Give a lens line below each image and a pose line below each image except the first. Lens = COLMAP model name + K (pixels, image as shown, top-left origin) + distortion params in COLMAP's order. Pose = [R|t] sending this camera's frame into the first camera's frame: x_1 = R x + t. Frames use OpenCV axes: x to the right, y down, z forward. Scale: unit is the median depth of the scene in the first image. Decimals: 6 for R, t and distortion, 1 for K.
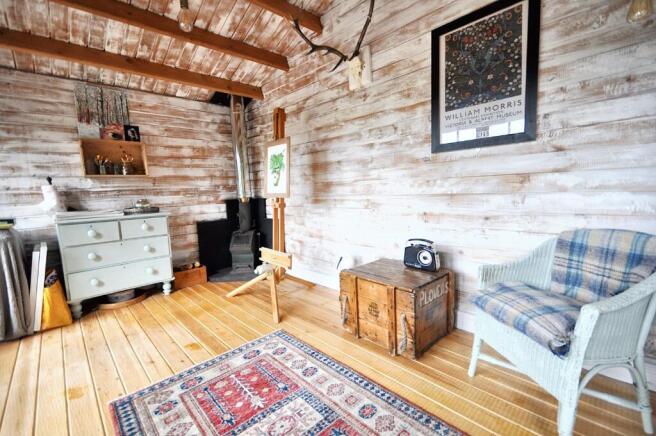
lens RADIAL K [[291.1, 0, 327.2], [0, 291.1, 219.8], [0, 0, 1]] dist [0.002595, -0.000387]
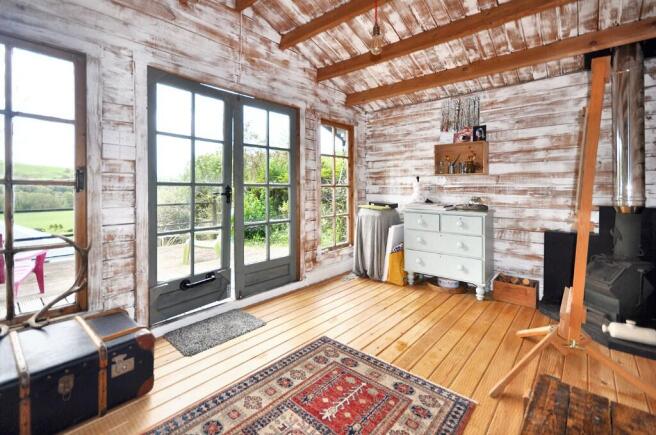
lens RADIAL K [[291.1, 0, 320.3], [0, 291.1, 192.4], [0, 0, 1]] dist [0.002595, -0.000387]
pose [[0.090822, 0.058275, -0.994161, 0.338876], [-0.110746, 0.992686, 0.048071, -0.078893], [0.989690, 0.105733, 0.096611, 0.384107]]
